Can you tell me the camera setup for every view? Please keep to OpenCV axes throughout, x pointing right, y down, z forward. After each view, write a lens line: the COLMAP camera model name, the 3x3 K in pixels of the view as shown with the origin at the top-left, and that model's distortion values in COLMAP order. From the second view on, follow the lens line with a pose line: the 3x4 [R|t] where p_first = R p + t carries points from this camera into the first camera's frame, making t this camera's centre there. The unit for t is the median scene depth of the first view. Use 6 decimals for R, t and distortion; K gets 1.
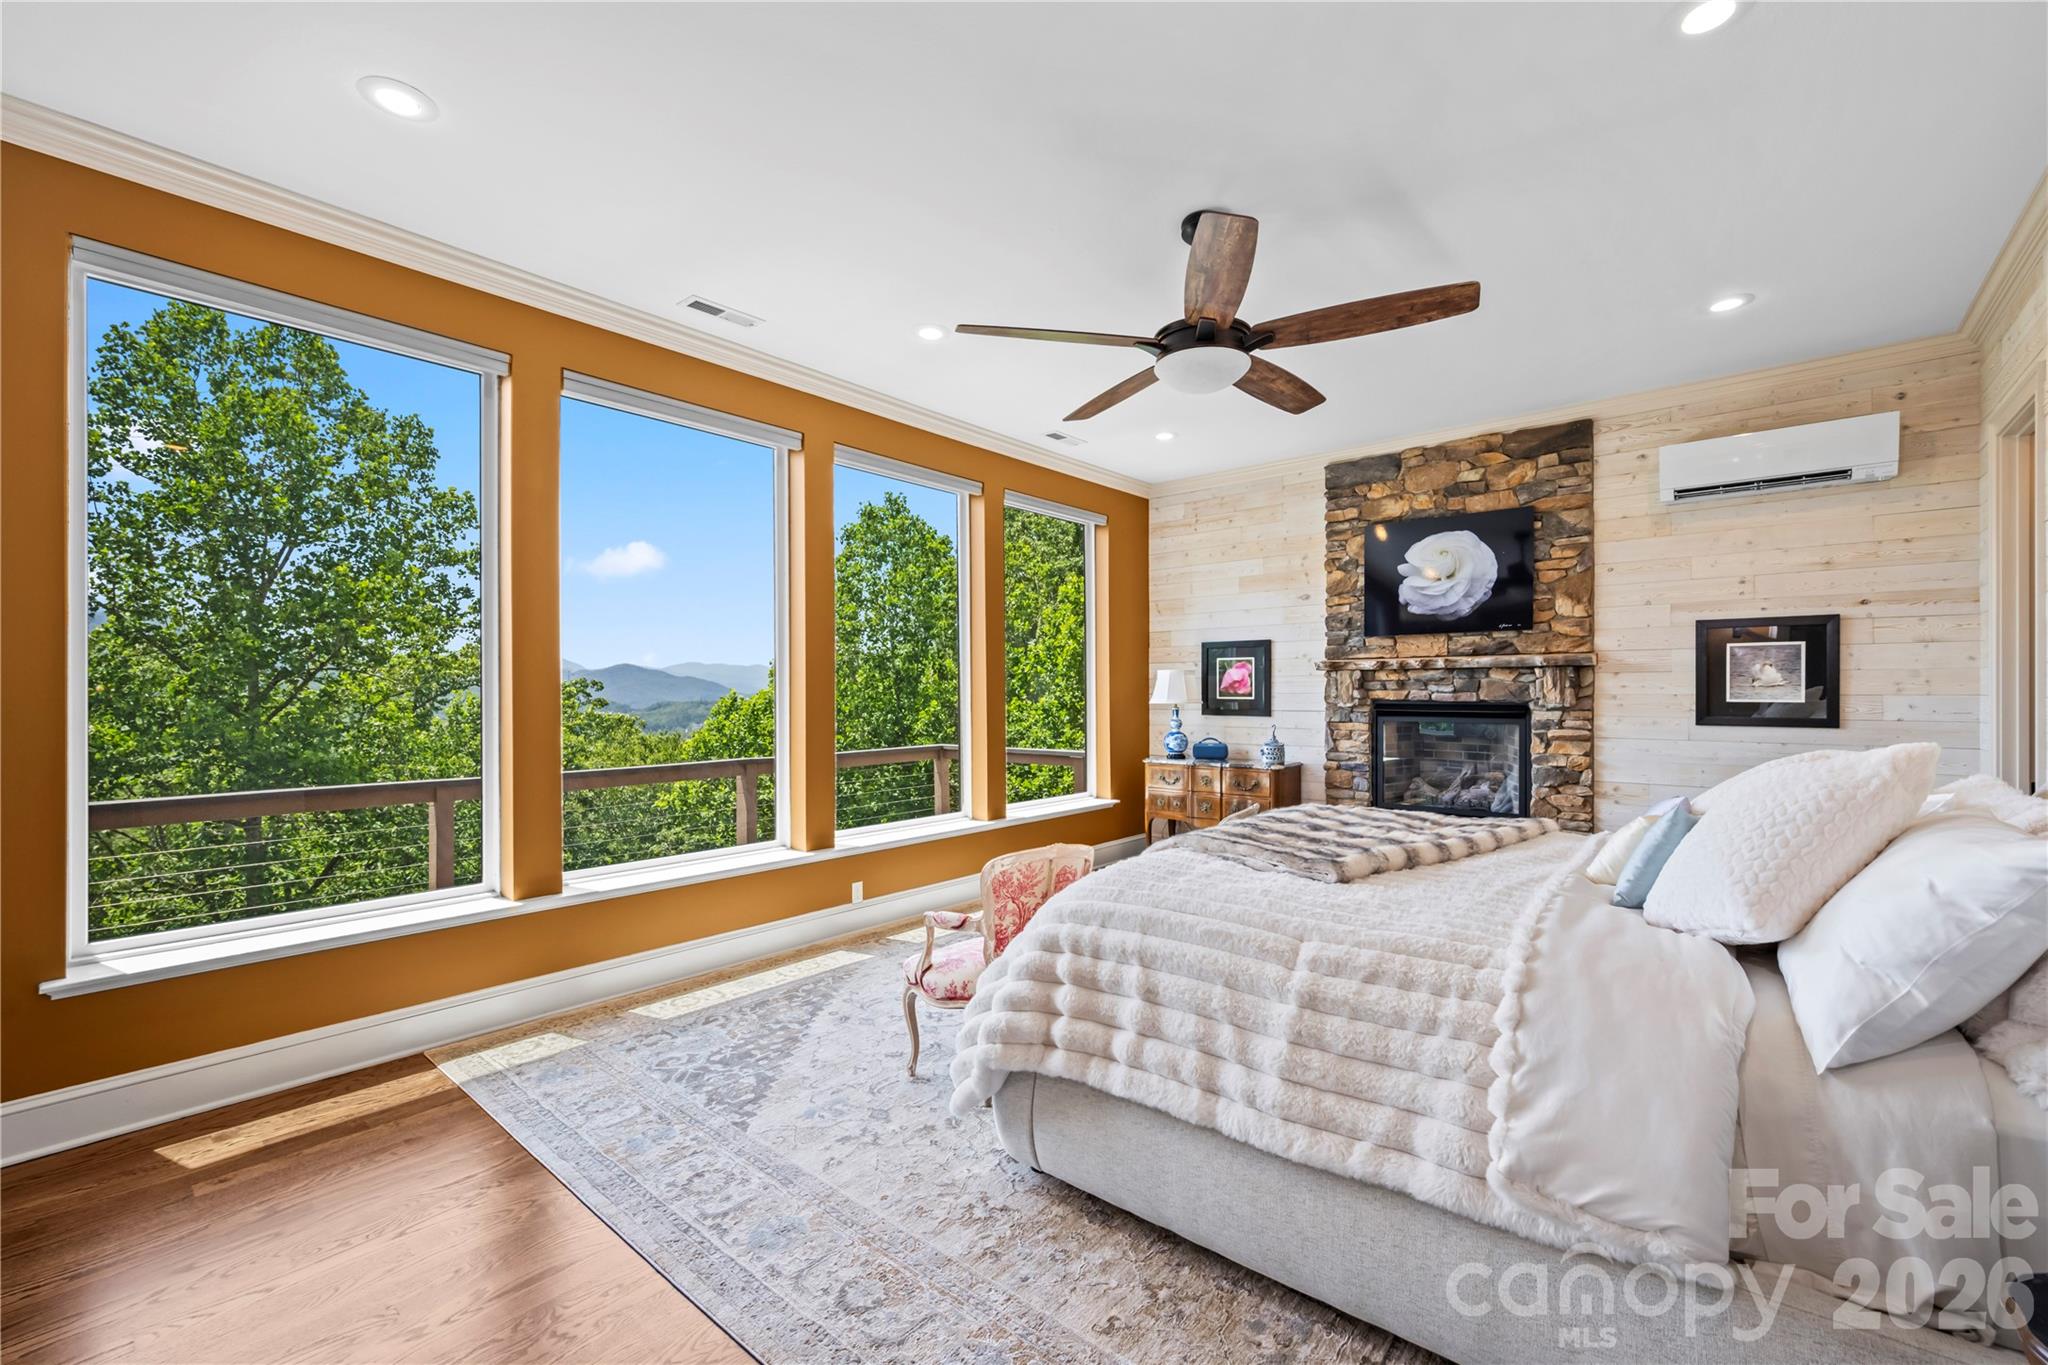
lens RADIAL K [[882.3, 0, 1030.0], [0, 882.3, 694.8], [0, 0, 1]] dist [0.062047, 0.000039]
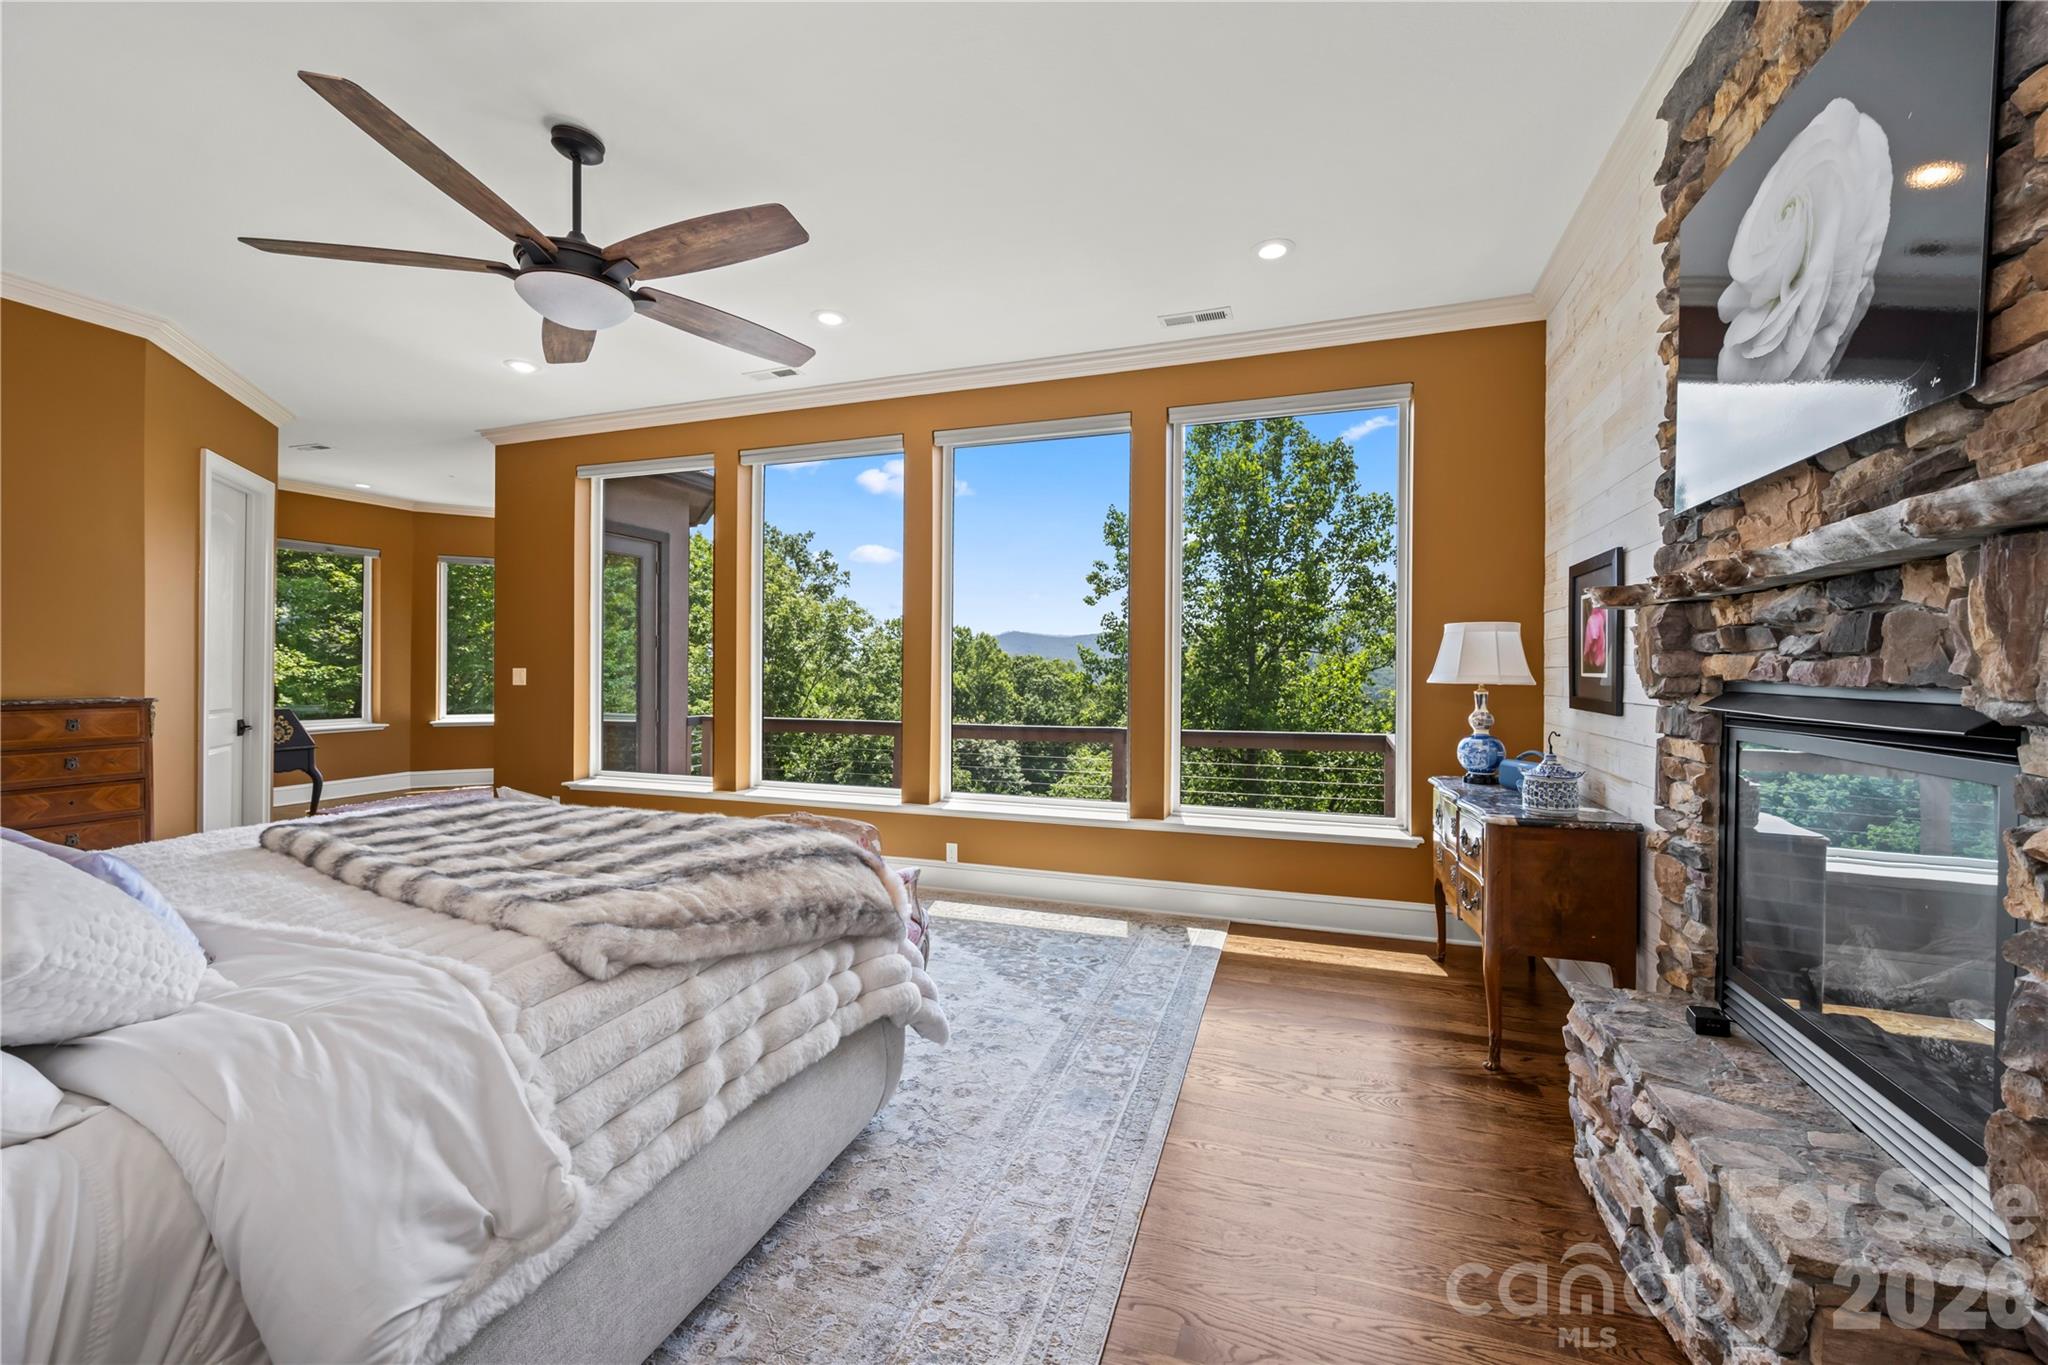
lens RADIAL K [[803.6, 0, 1030.4], [0, 803.6, 689.0], [0, 0, 1]] dist [-0.000328, -0.000001]
pose [[0.363359, 0.028657, -0.931208, 0.585717], [-0.002411, 0.999552, 0.029820, -0.001546], [0.931646, -0.008590, 0.363265, 0.594885]]
